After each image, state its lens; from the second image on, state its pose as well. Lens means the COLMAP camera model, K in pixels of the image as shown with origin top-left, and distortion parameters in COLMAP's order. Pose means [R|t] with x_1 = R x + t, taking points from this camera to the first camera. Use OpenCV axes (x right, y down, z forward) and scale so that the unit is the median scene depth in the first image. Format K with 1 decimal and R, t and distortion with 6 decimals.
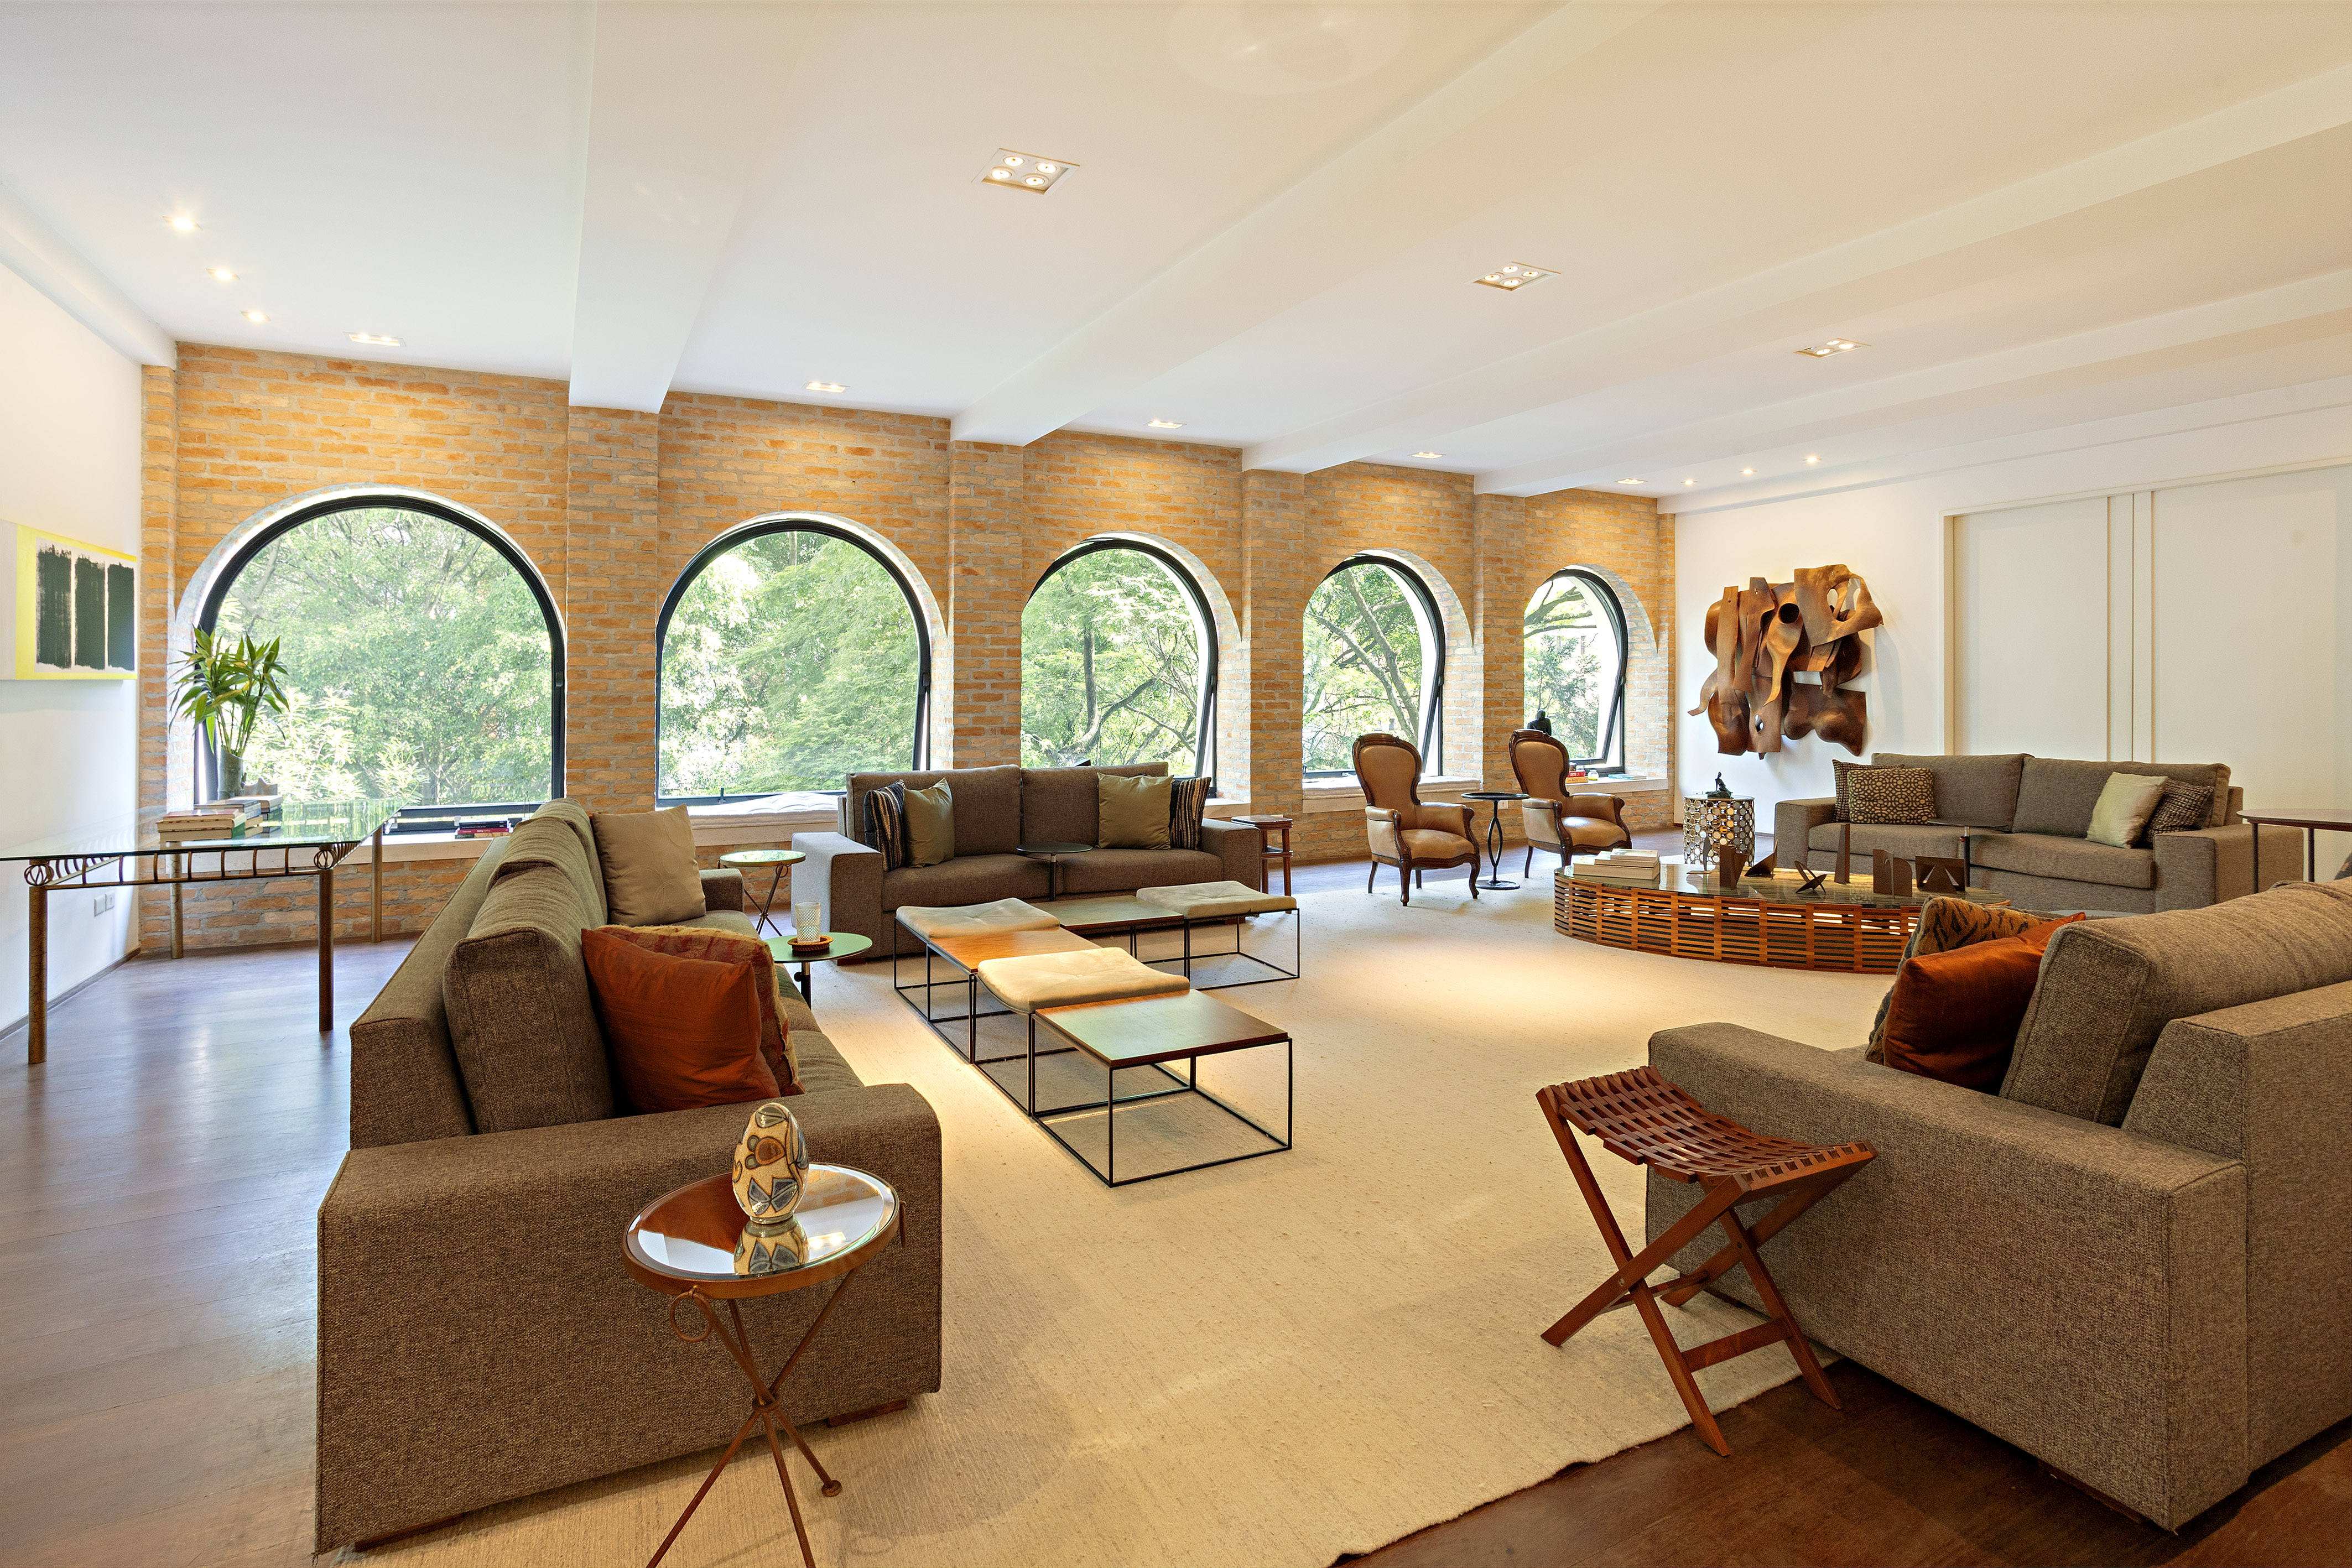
lens RADIAL K [[1191.0, 0, 1106.2], [0, 1191.0, 686.6], [0, 0, 1]] dist [-0.049495, 0.026818]
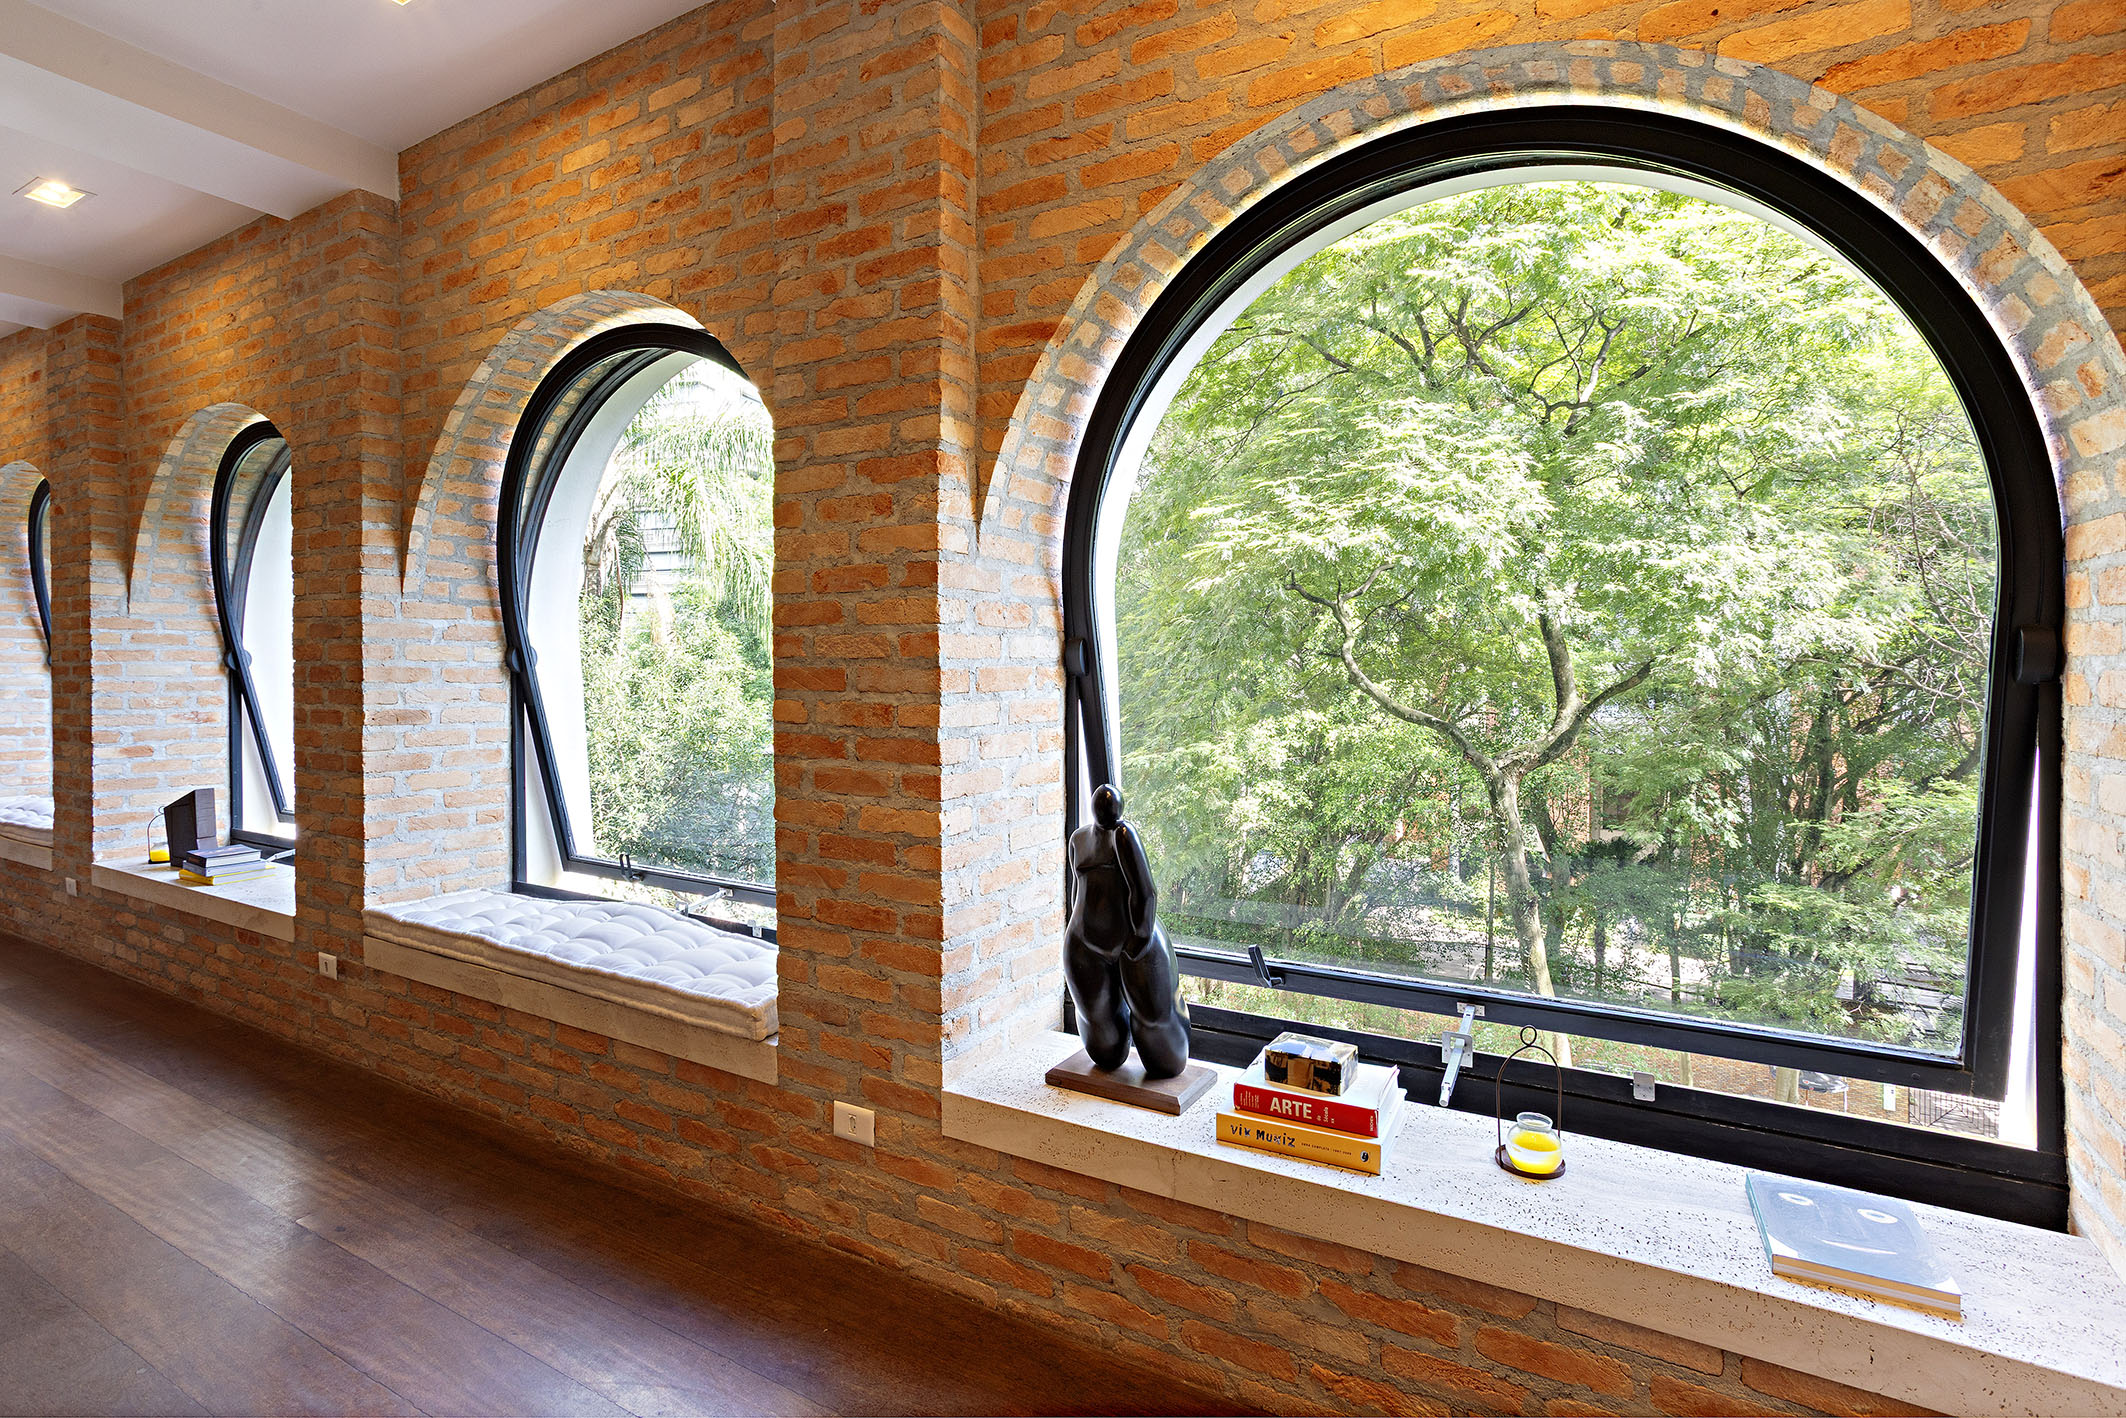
lens RADIAL K [[1076.7, 0, 1041.8], [0, 1076.7, 652.6], [0, 0, 1]] dist [-0.049495, 0.026818]
pose [[0.516291, -0.001954, -0.856411, 0.718377], [0.008011, 0.999965, 0.002549, -0.009701], [0.856376, -0.008177, 0.516288, 1.166031]]
